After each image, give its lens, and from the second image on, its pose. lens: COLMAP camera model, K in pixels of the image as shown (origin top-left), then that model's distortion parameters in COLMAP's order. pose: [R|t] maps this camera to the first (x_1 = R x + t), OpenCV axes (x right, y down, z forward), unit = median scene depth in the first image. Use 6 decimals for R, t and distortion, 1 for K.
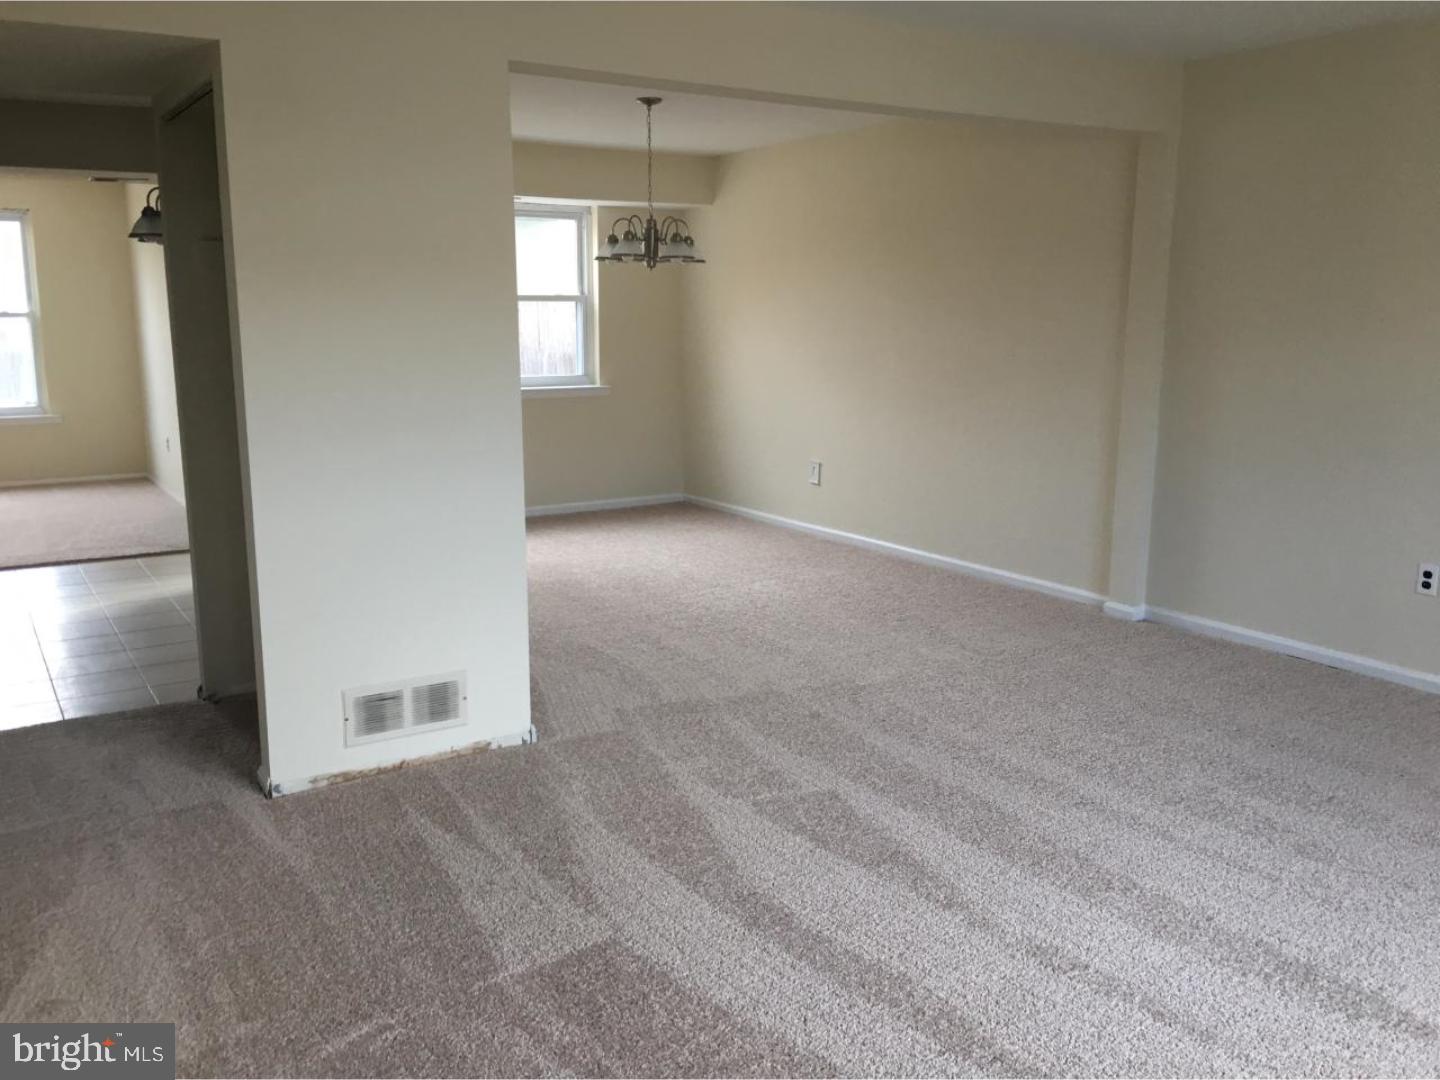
lens RADIAL K [[1215.9, 0, 720.0], [0, 1215.9, 540.0], [0, 0, 1]] dist [0.071132, -0.127808]
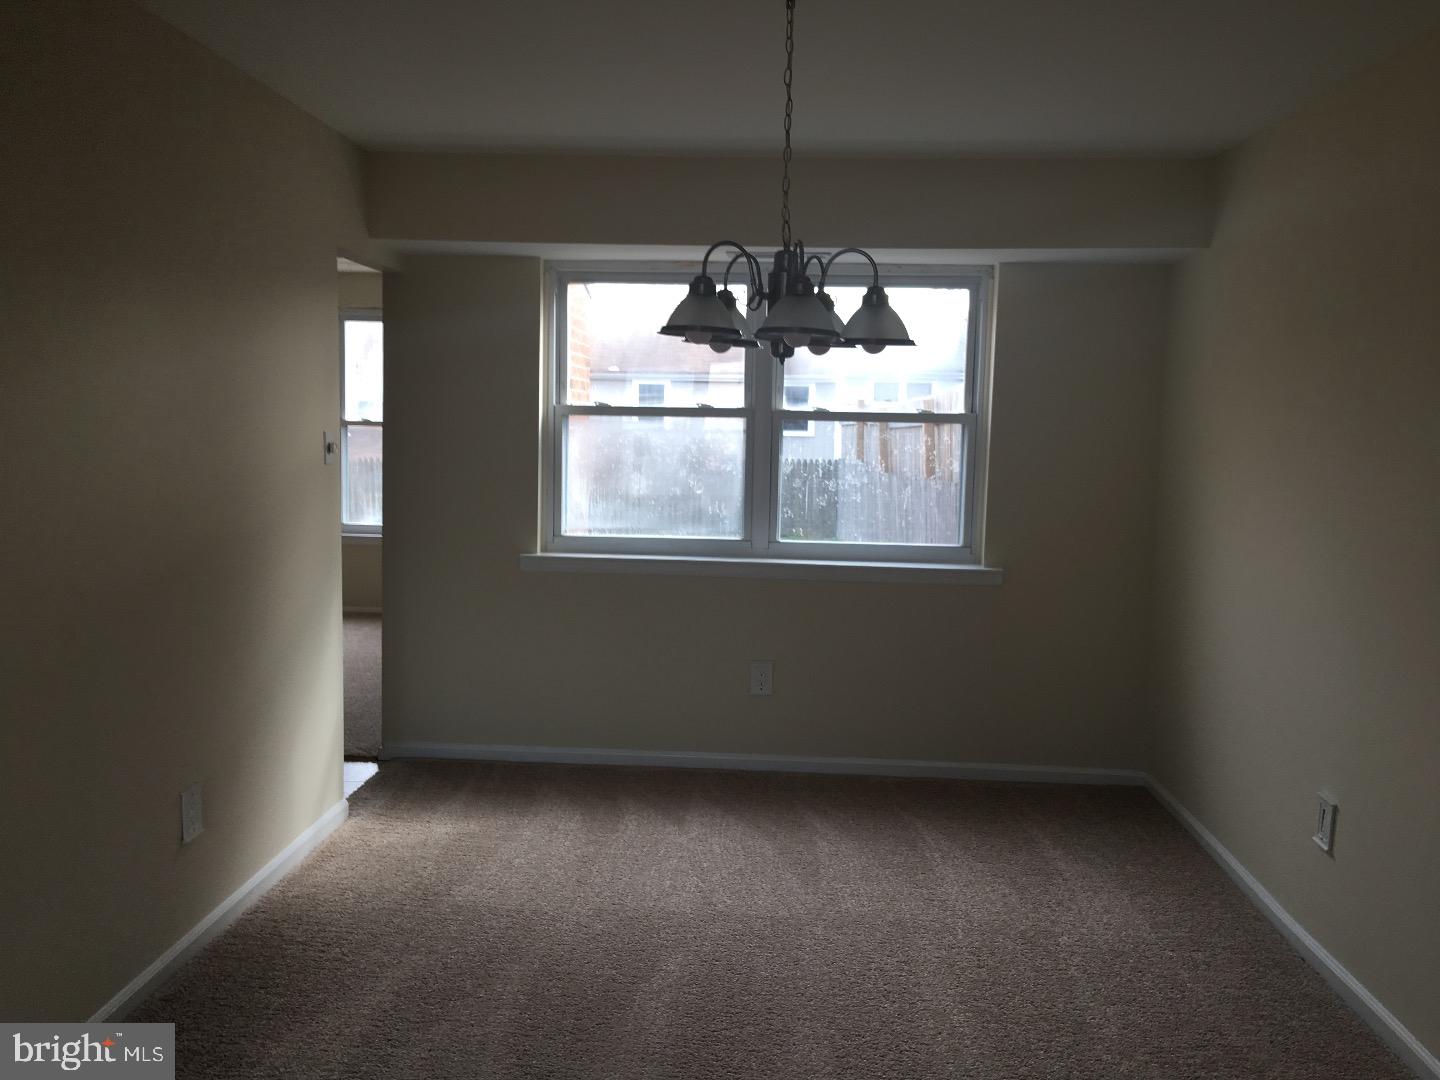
lens RADIAL K [[1215.9, 0, 720.0], [0, 1215.9, 540.0], [0, 0, 1]] dist [0.071132, -0.127808]
pose [[0.647652, 0.110009, -0.753952, 0.456813], [-0.160956, 0.986945, 0.005742, -0.217594], [0.744741, 0.117634, 0.656904, 0.925944]]
